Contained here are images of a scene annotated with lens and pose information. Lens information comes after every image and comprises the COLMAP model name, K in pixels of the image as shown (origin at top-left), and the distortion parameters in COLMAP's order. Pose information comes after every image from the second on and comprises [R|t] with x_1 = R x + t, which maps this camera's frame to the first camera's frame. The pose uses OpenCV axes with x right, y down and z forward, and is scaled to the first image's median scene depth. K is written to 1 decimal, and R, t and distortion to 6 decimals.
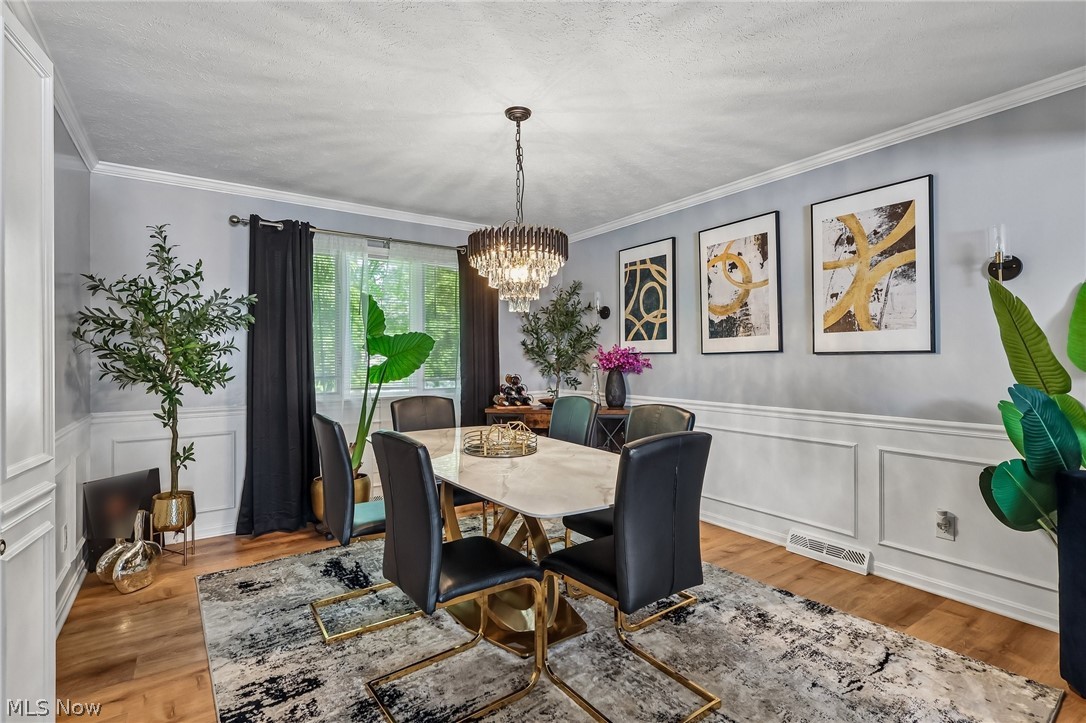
lens RADIAL K [[506.0, 0, 541.3], [0, 506.0, 357.5], [0, 0, 1]] dist [-0.000496, 0.000596]
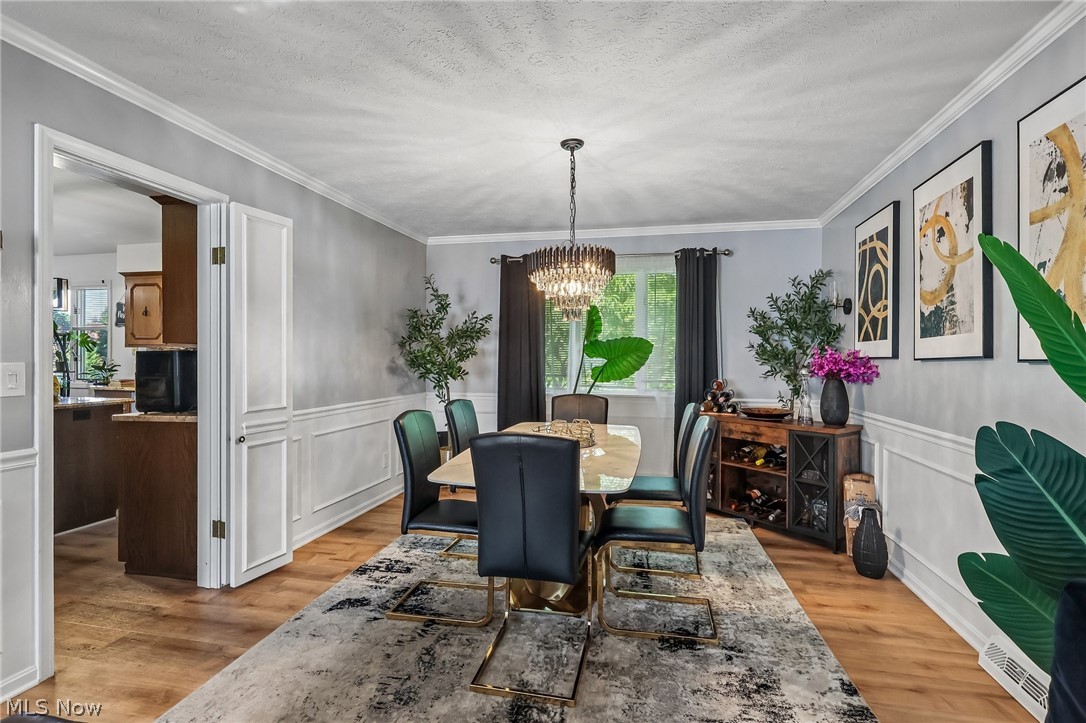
lens RADIAL K [[517.6, 0, 543.0], [0, 517.6, 361.5], [0, 0, 1]] dist [0.002354, 0.000668]
pose [[0.679588, 0.013176, -0.733476, 0.560765], [-0.007745, 0.999912, 0.010786, -0.009455], [0.733553, -0.001649, 0.679630, 0.128526]]
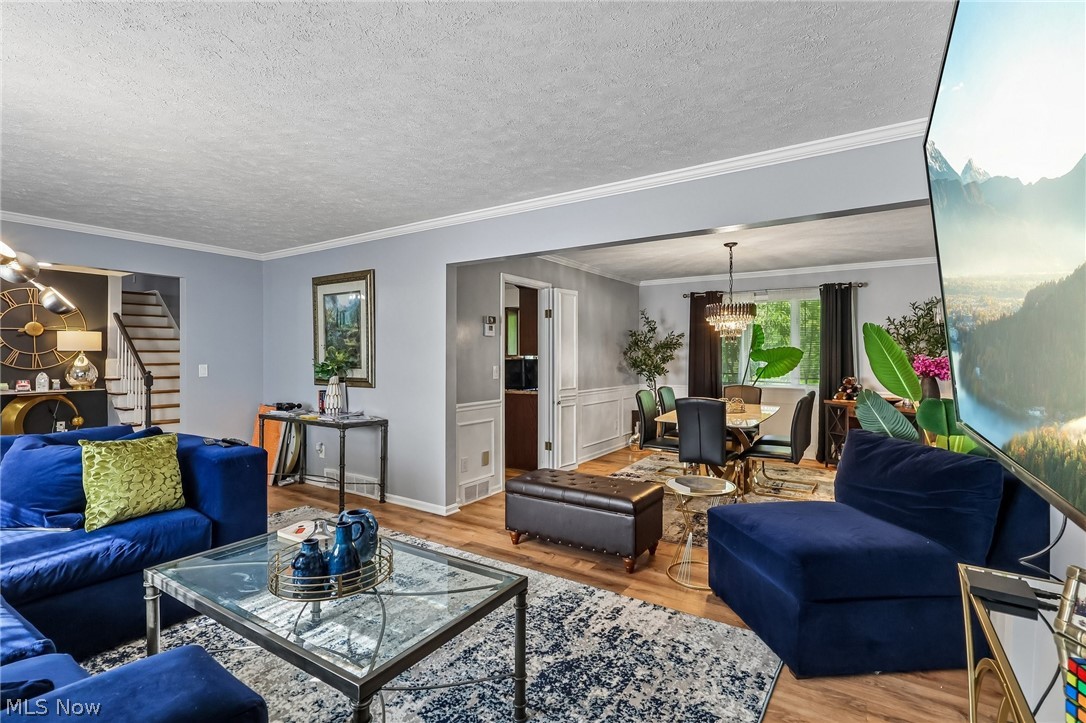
lens RADIAL K [[506.0, 0, 541.3], [0, 506.0, 357.5], [0, 0, 1]] dist [-0.000496, 0.000596]
pose [[0.367147, 0.008127, -0.930128, 1.151800], [-0.001700, 0.999966, 0.008066, -0.034840], [0.930161, -0.001380, 0.367148, -0.326424]]
